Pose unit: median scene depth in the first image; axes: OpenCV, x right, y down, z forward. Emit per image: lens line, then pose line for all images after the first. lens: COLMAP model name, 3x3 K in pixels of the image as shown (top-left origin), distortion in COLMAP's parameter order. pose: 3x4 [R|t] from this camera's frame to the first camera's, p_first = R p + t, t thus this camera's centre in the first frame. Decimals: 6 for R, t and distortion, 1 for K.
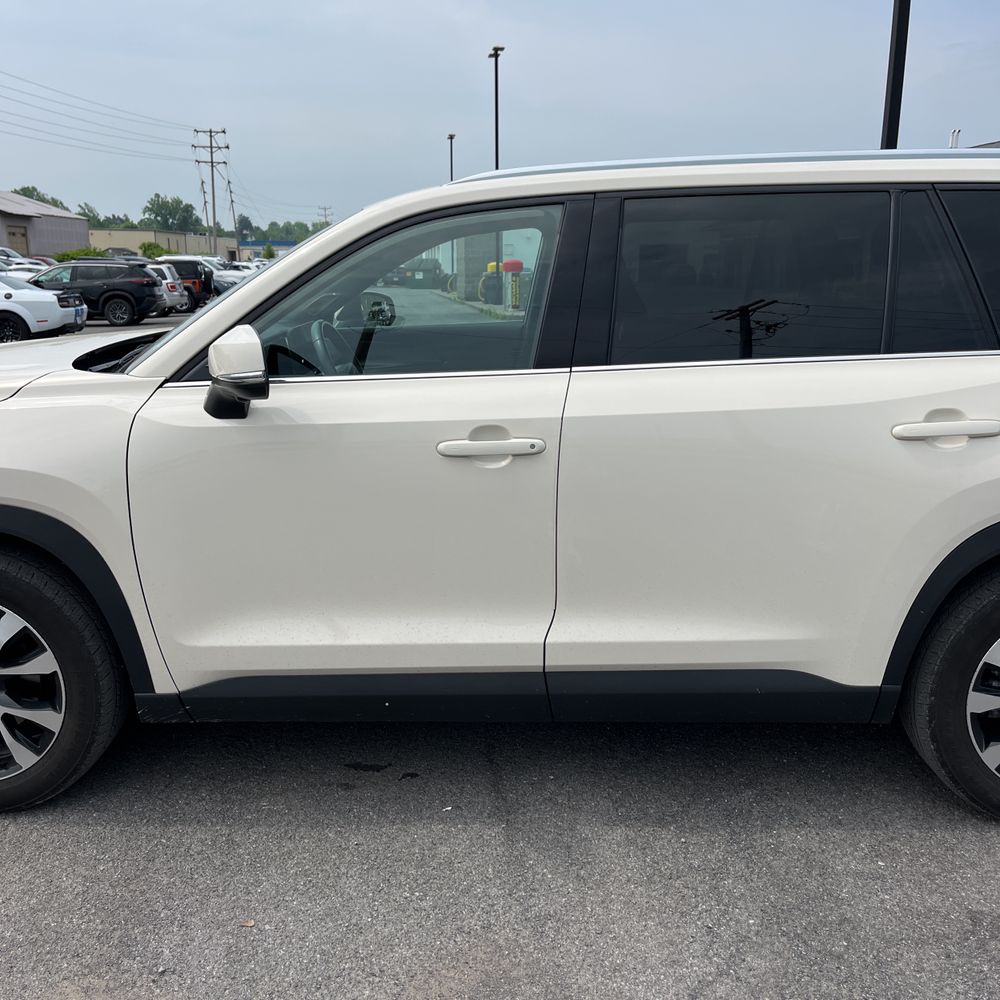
lens RADIAL K [[1017.1, 0, 497.0], [0, 1017.1, 506.5], [0, 0, 1]] dist [0.029896, 0.000000]
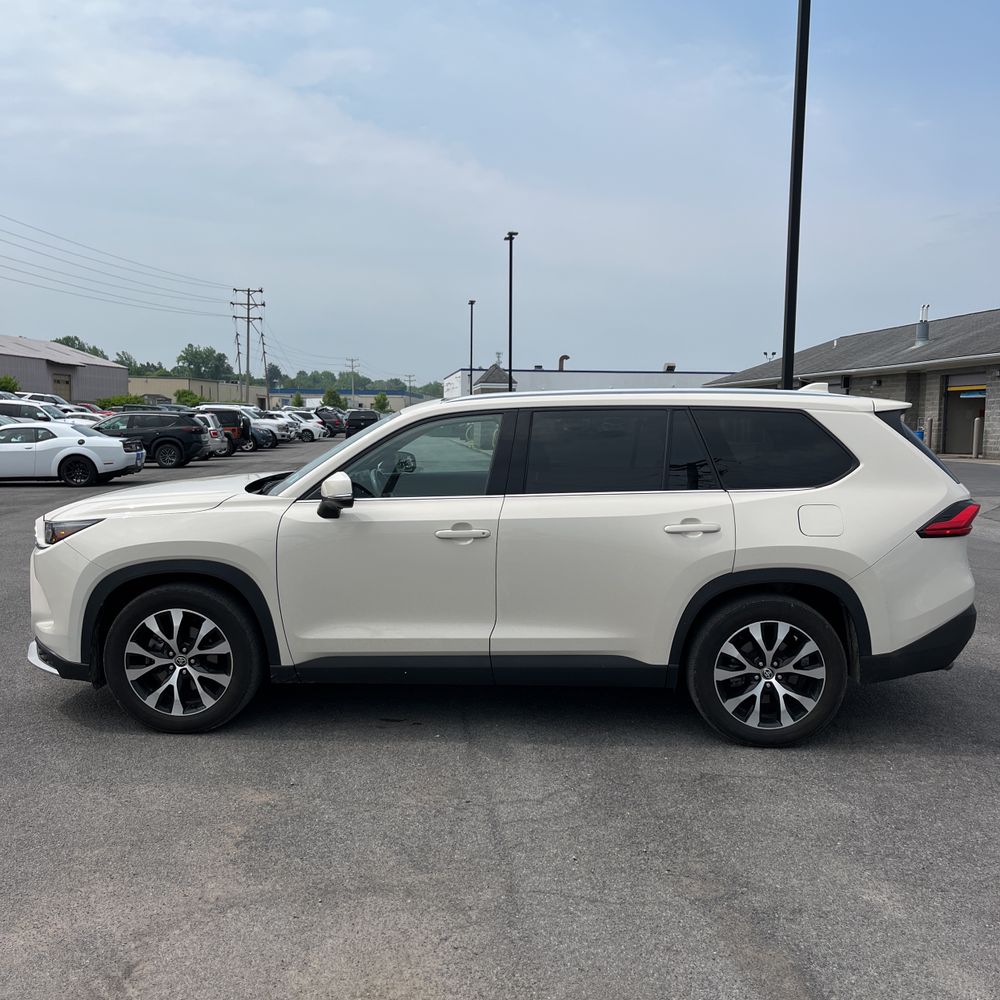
lens RADIAL K [[1017.1, 0, 510.1], [0, 1017.1, 504.2], [0, 0, 1]] dist [0.029896, 0.000000]
pose [[0.999892, 0.013725, -0.005207, 0.086908], [-0.014330, 0.989581, -0.143262, 0.149835], [0.003186, 0.143321, 0.989671, -0.867378]]
